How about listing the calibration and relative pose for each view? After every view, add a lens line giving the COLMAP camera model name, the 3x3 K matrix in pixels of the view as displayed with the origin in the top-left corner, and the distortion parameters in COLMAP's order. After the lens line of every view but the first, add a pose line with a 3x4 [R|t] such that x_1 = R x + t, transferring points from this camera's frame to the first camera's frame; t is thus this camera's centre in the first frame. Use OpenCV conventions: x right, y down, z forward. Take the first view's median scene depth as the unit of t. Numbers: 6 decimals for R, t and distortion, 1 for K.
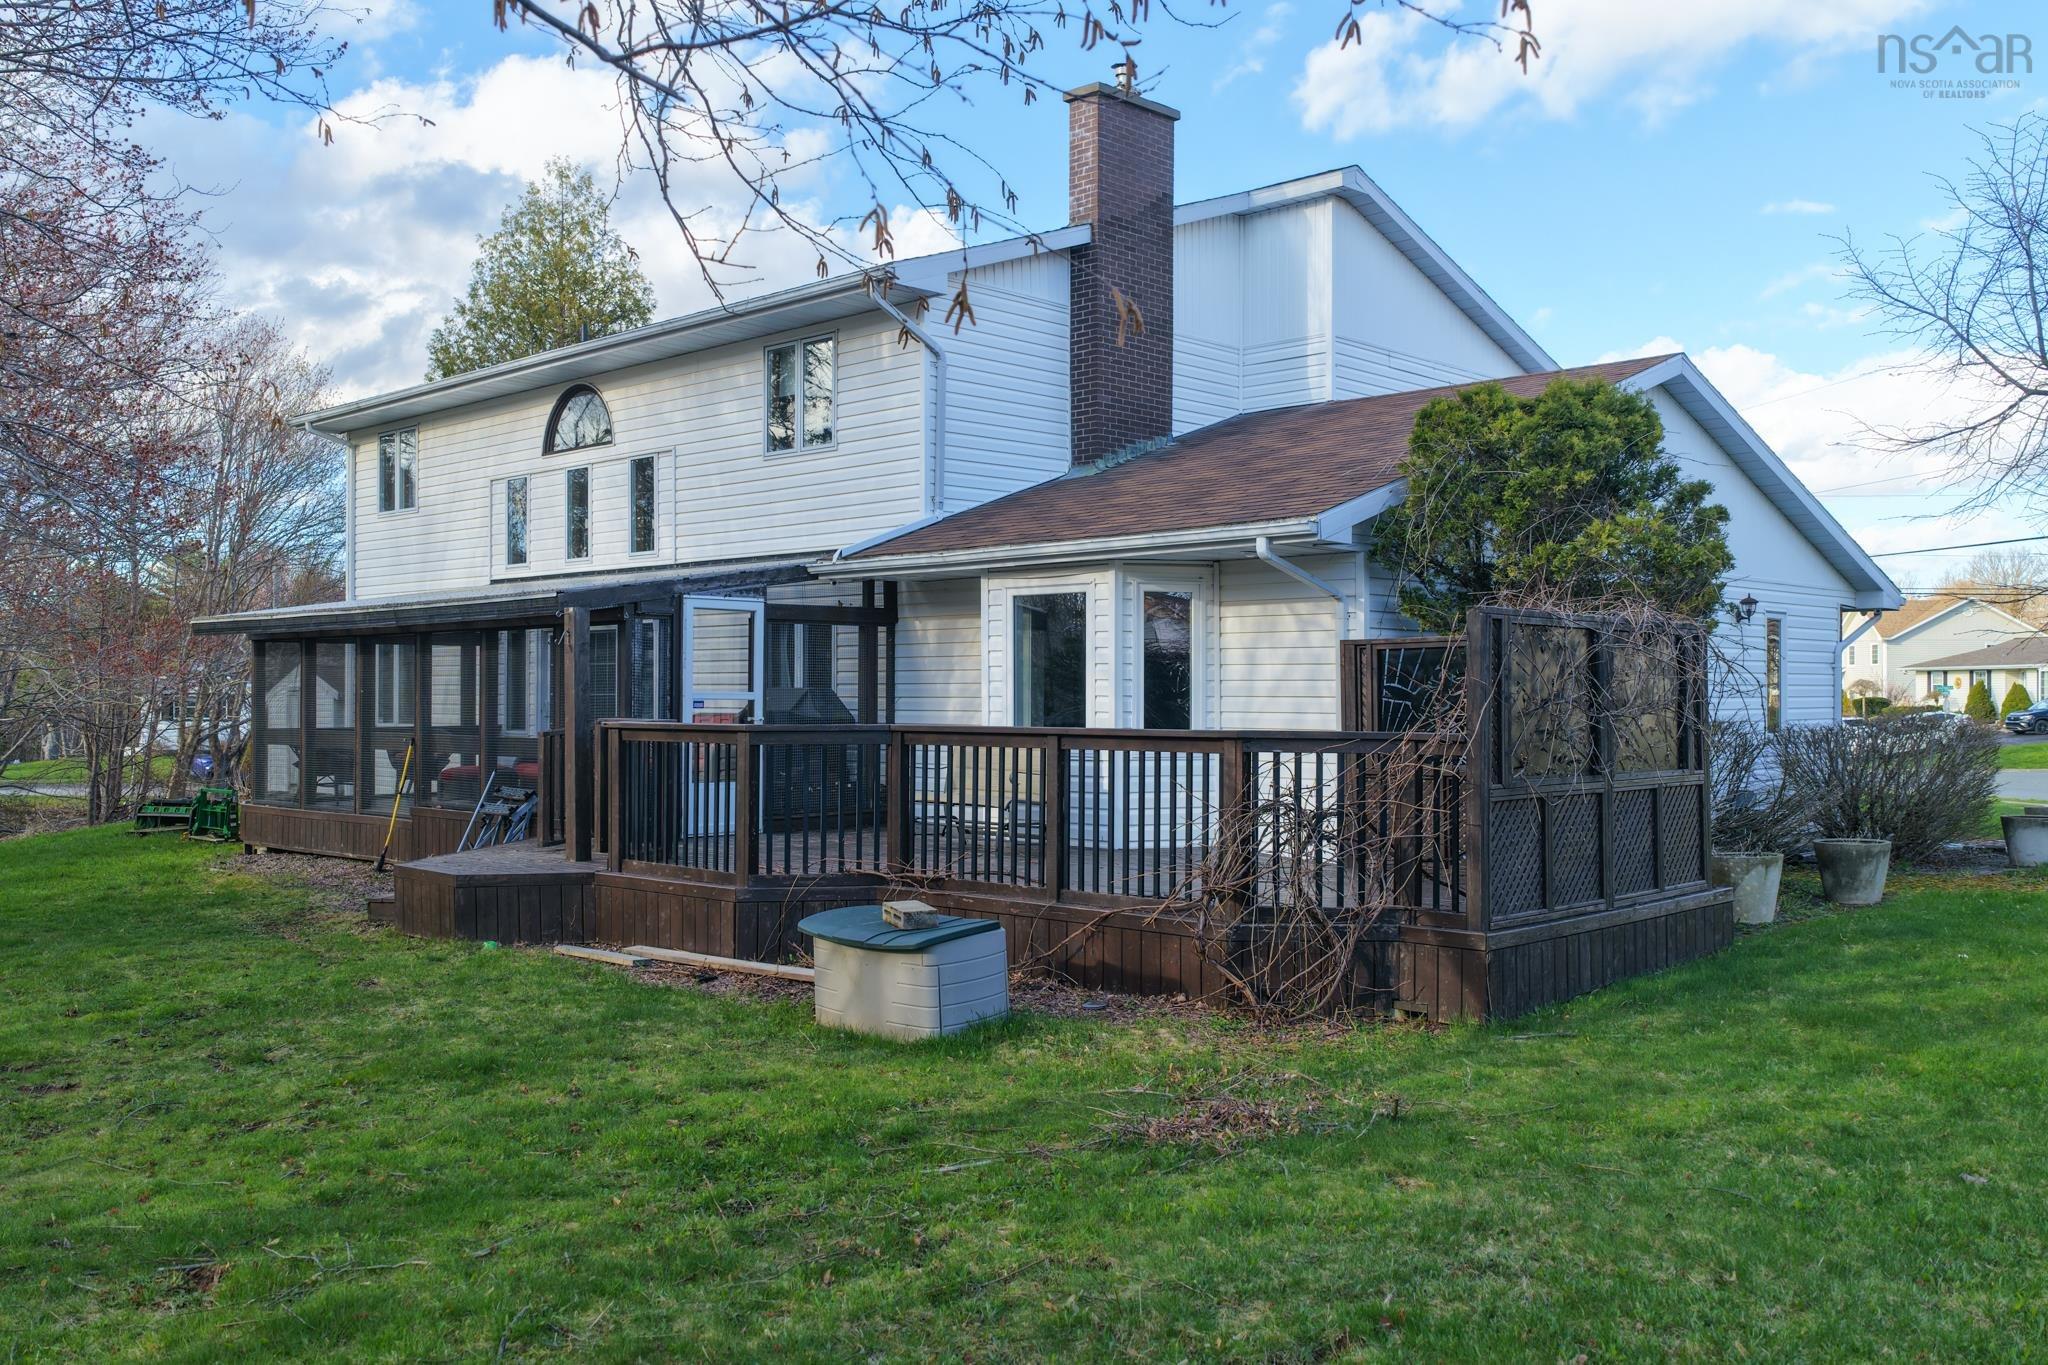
lens RADIAL K [[1783.9, 0, 1024.0], [0, 1783.9, 682.5], [0, 0, 1]] dist [-0.050717, 0.104043]
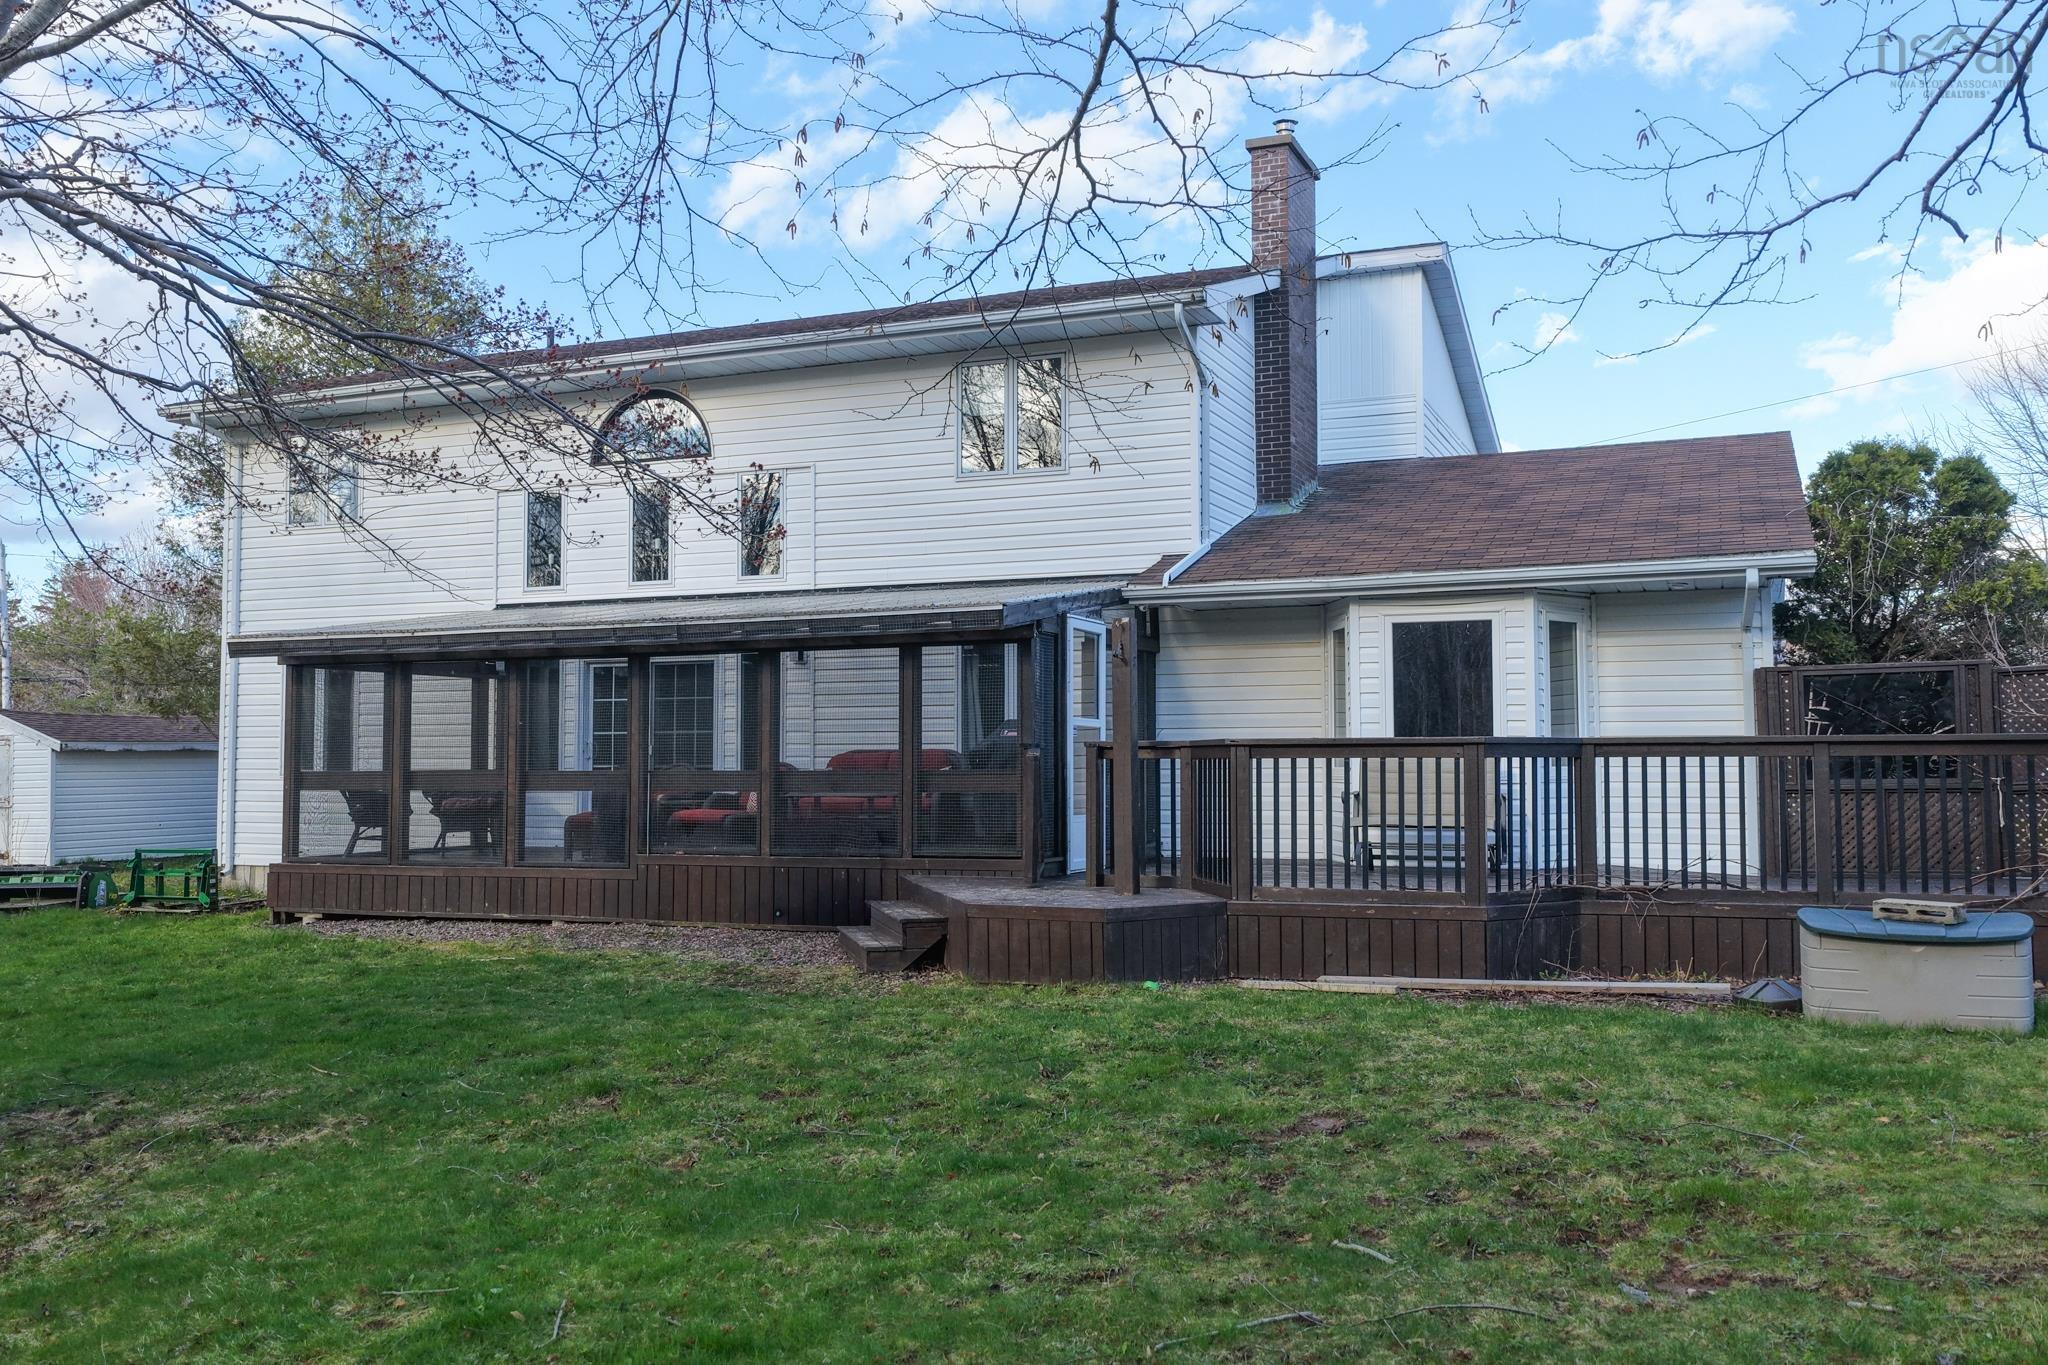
lens RADIAL K [[1730.3, 0, 1024.0], [0, 1730.3, 682.5], [0, 0, 1]] dist [-0.041160, 0.093044]
pose [[0.929430, 0.013915, 0.368735, -0.432561], [0.001844, 0.999101, -0.042350, 0.020190], [-0.368993, 0.040041, 0.928569, 0.130362]]
